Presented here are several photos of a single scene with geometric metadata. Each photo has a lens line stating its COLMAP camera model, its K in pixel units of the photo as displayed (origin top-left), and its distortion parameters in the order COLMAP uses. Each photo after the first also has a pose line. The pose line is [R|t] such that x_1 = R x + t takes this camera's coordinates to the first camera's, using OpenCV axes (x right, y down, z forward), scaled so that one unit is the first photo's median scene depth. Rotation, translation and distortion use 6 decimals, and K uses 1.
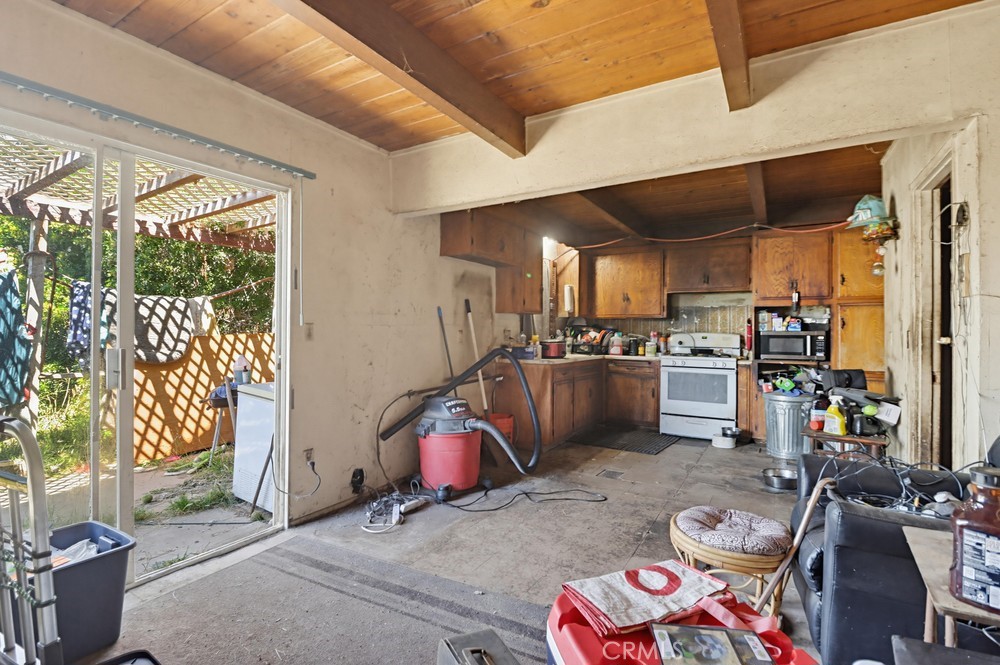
lens RADIAL K [[472.6, 0, 484.5], [0, 472.6, 328.5], [0, 0, 1]] dist [-0.000165, -0.000323]
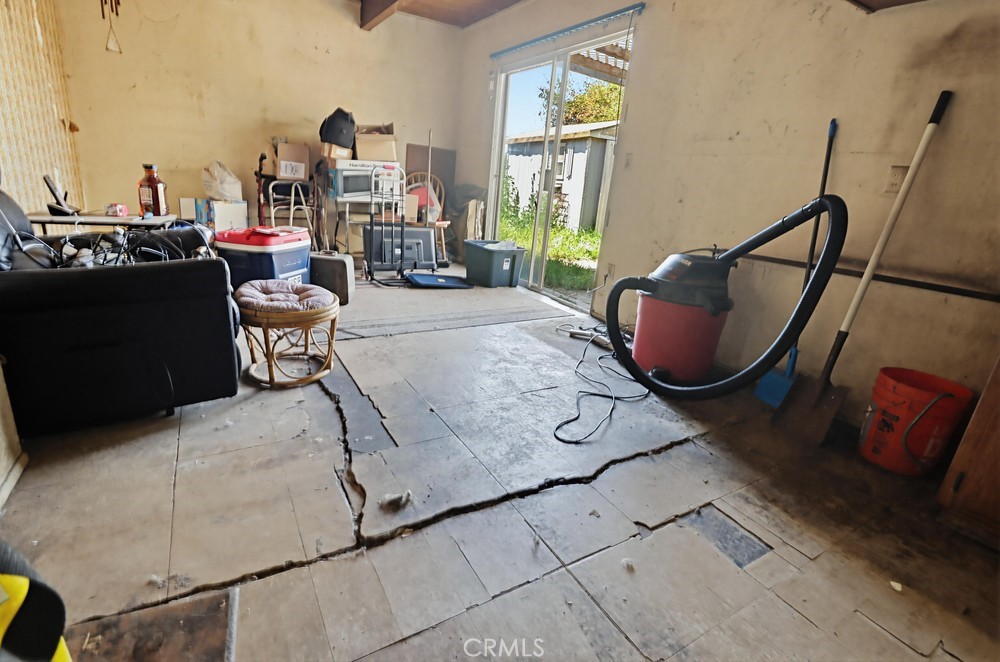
lens RADIAL K [[472.6, 0, 484.5], [0, 472.6, 327.0], [0, 0, 1]] dist [-0.000165, -0.000323]
pose [[-0.467843, 0.232329, -0.852729, 0.742519], [-0.080198, 0.949691, 0.302747, 0.059986], [0.880166, 0.210025, -0.425674, 1.105228]]
